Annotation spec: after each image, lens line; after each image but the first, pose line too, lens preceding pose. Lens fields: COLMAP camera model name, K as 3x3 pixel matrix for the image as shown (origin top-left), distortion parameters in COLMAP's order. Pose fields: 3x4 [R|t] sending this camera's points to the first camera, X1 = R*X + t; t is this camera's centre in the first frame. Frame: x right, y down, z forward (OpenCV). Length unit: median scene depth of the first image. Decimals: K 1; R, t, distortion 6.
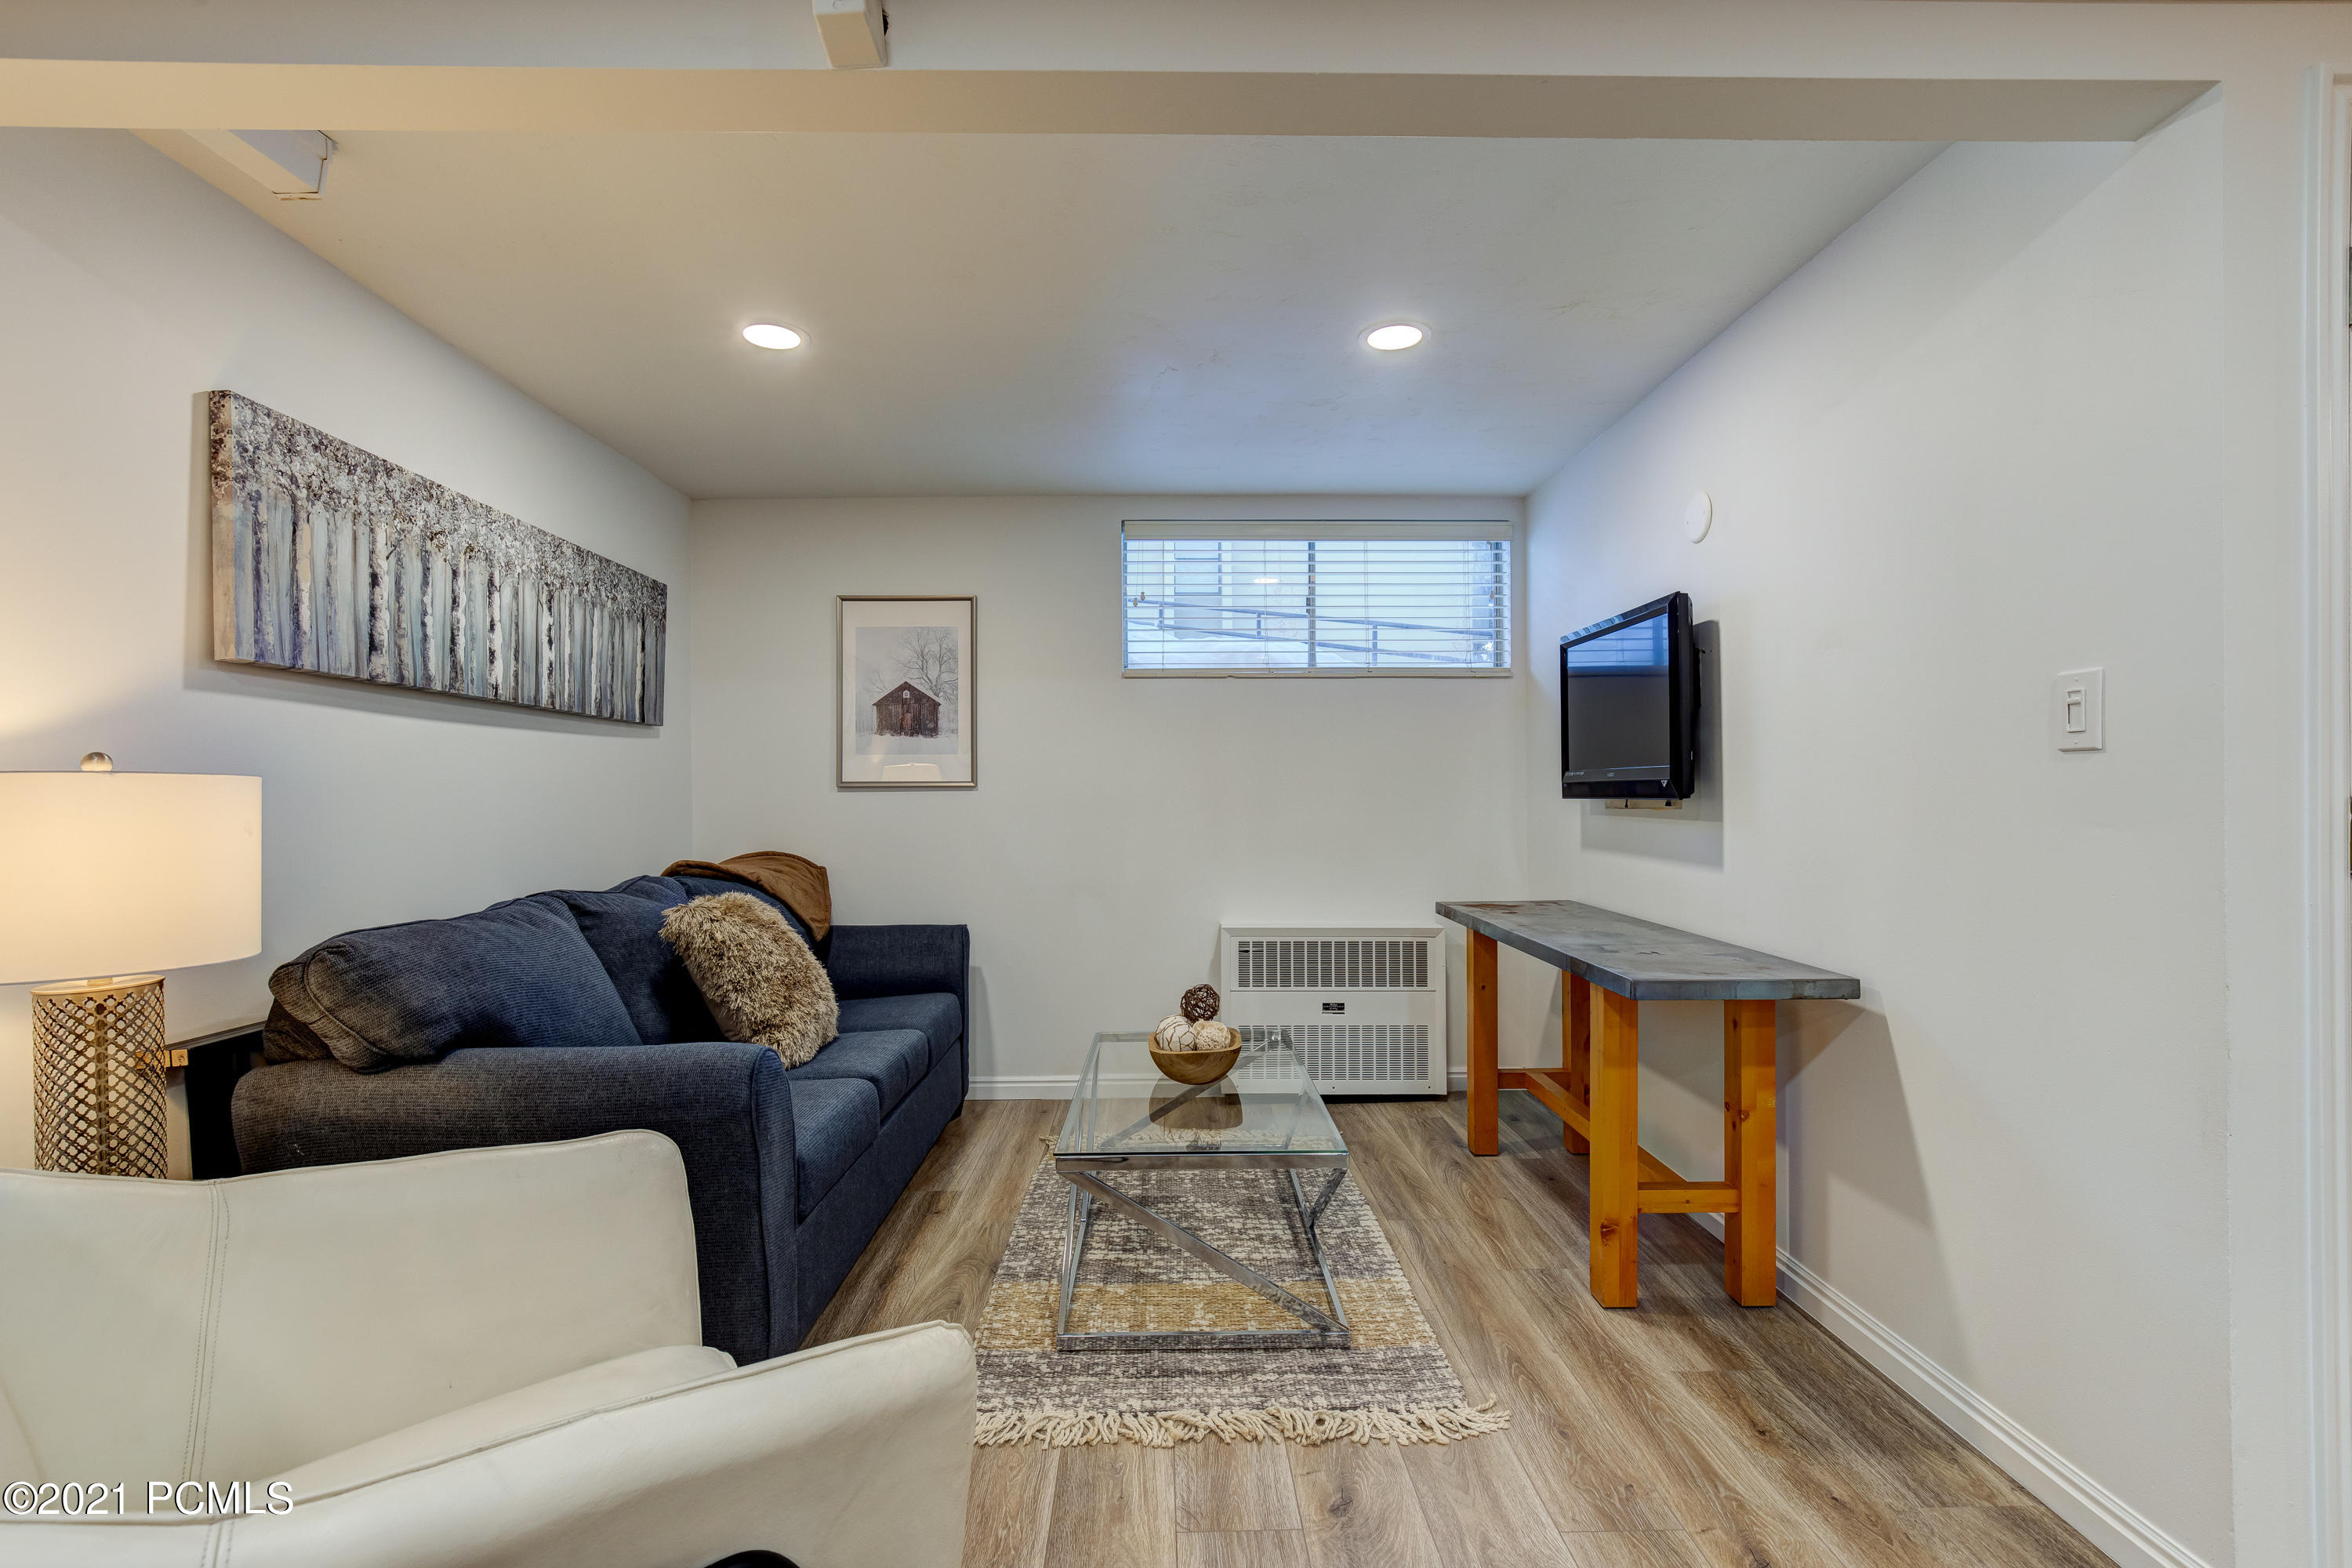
lens RADIAL K [[1032.1, 0, 1184.9], [0, 1032.1, 787.5], [0, 0, 1]] dist [-0.018002, 0.006573]
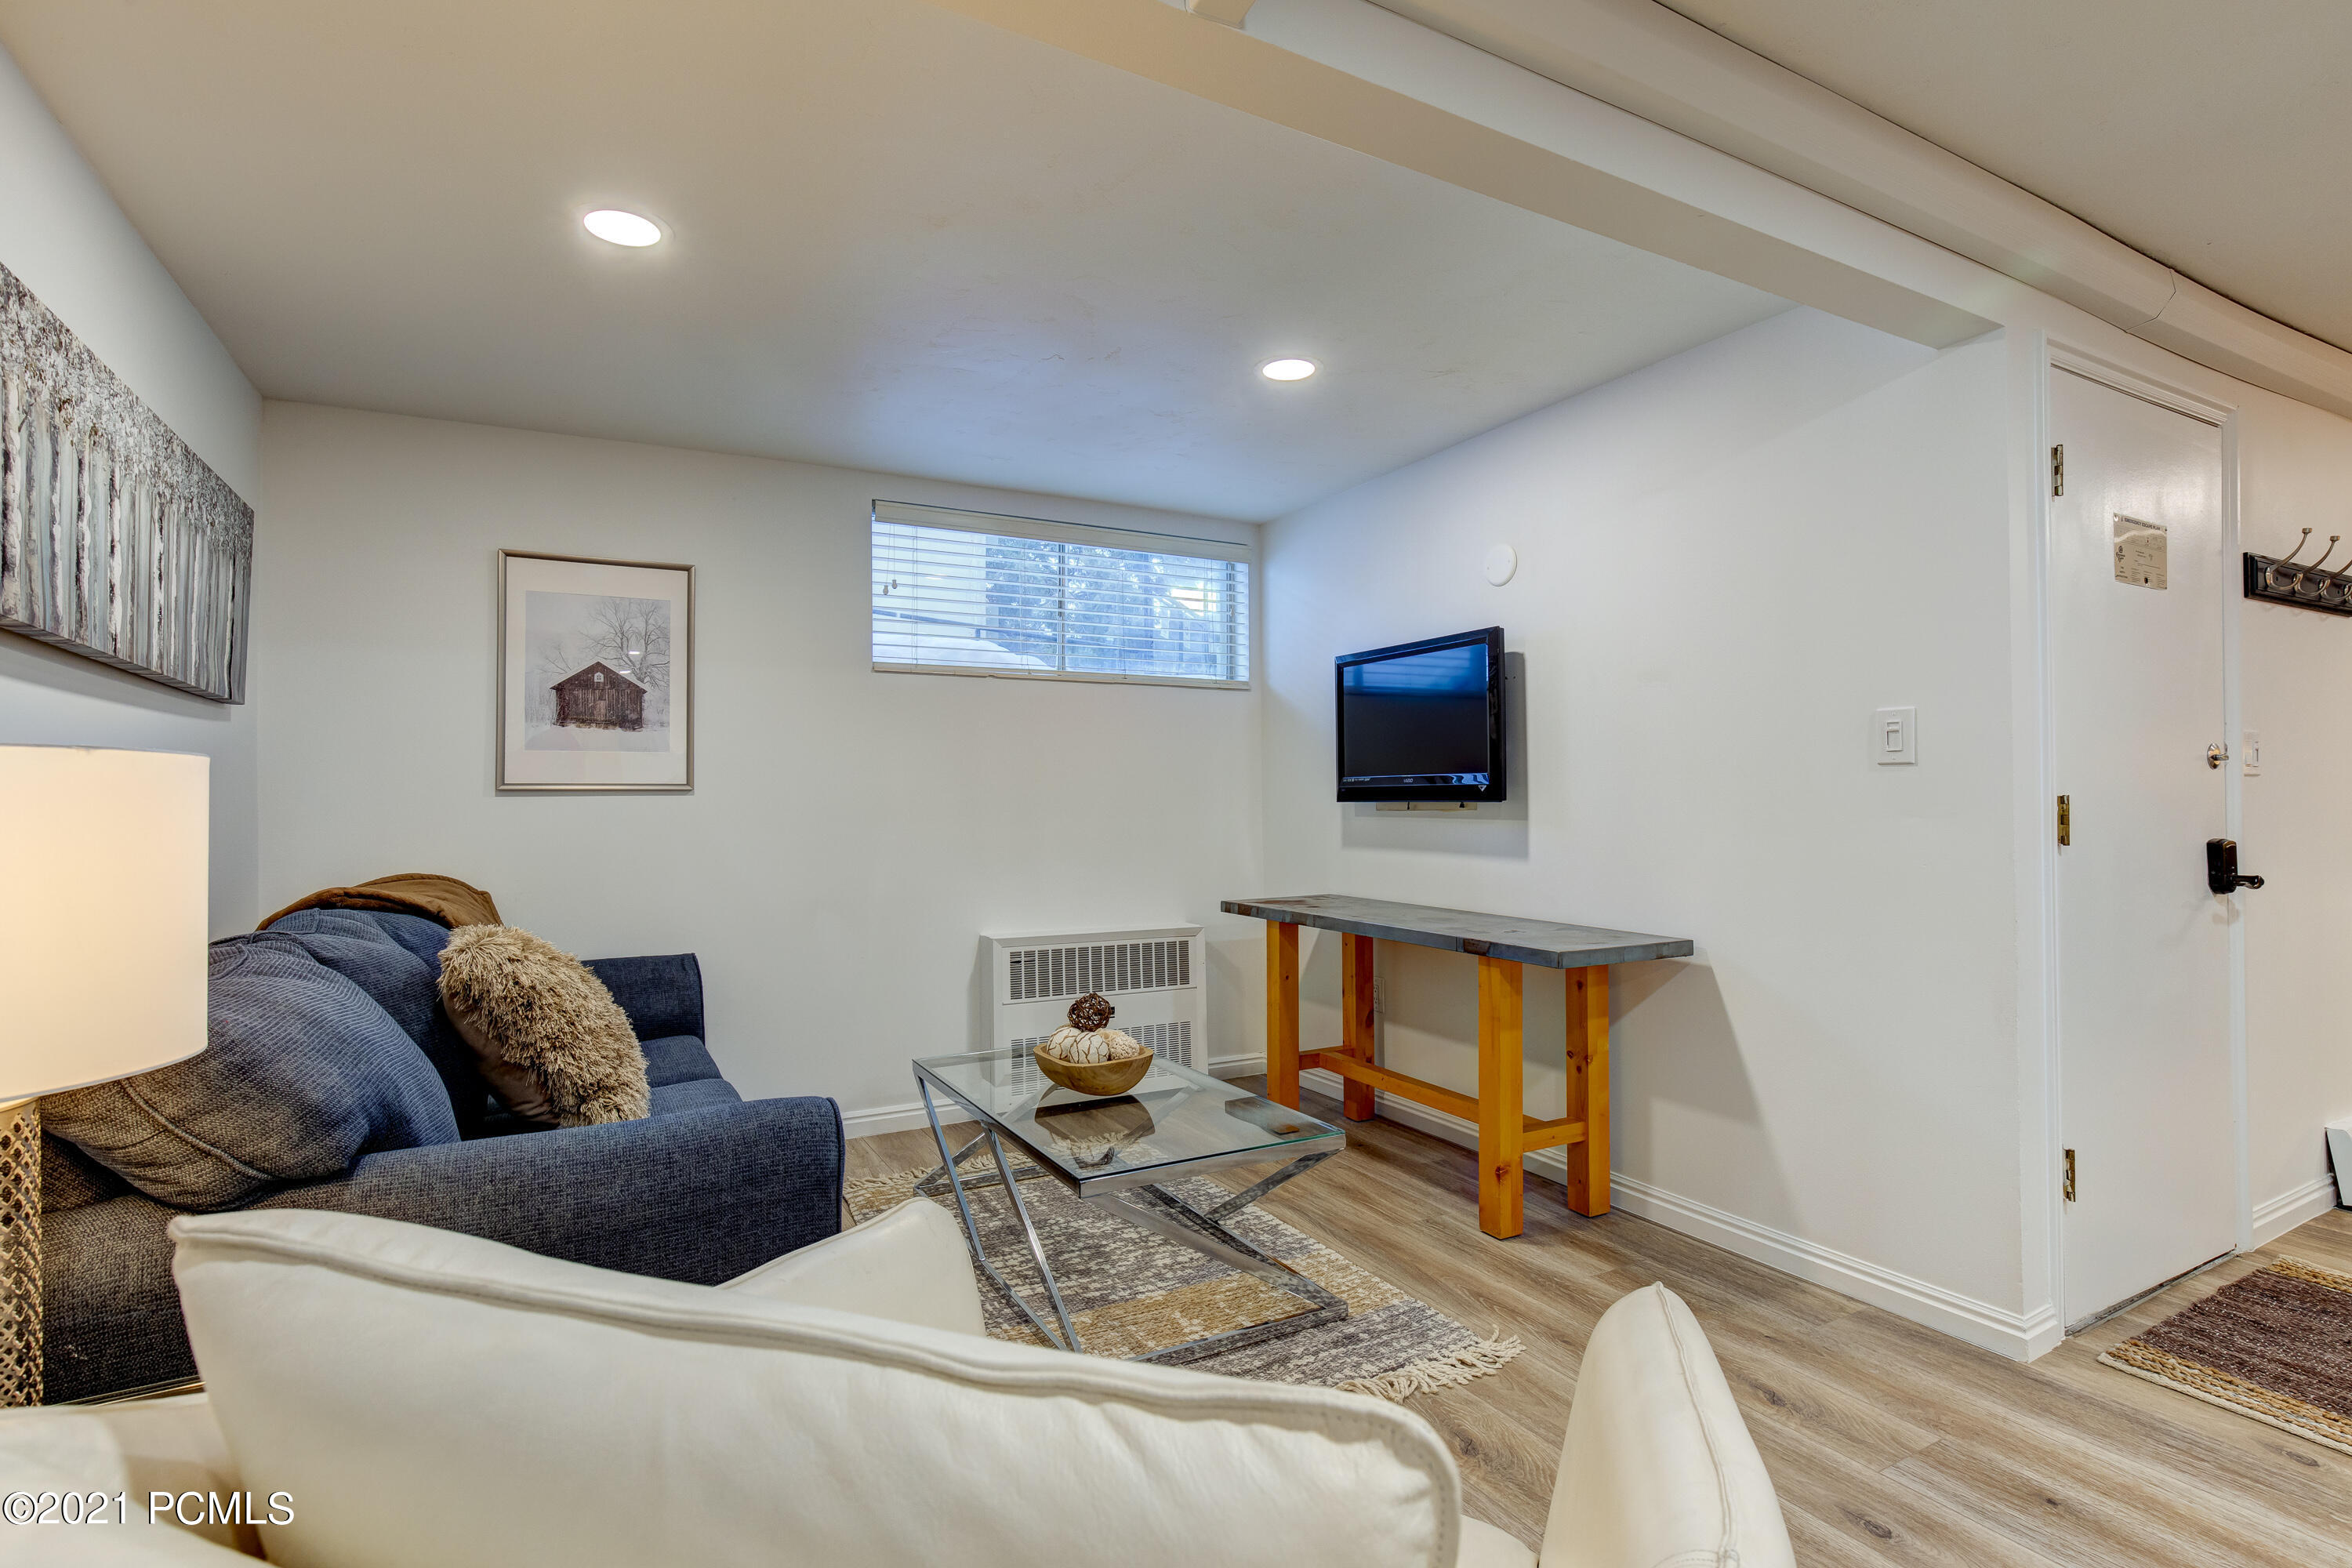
lens RADIAL K [[1054.0, 0, 1175.0], [0, 1054.0, 779.8], [0, 0, 1]] dist [-0.018252, 0.006755]
pose [[0.896168, 0.008444, 0.443635, -0.367657], [-0.001711, 0.999877, -0.015574, 0.005646], [-0.443712, 0.013198, 0.896072, 0.076881]]
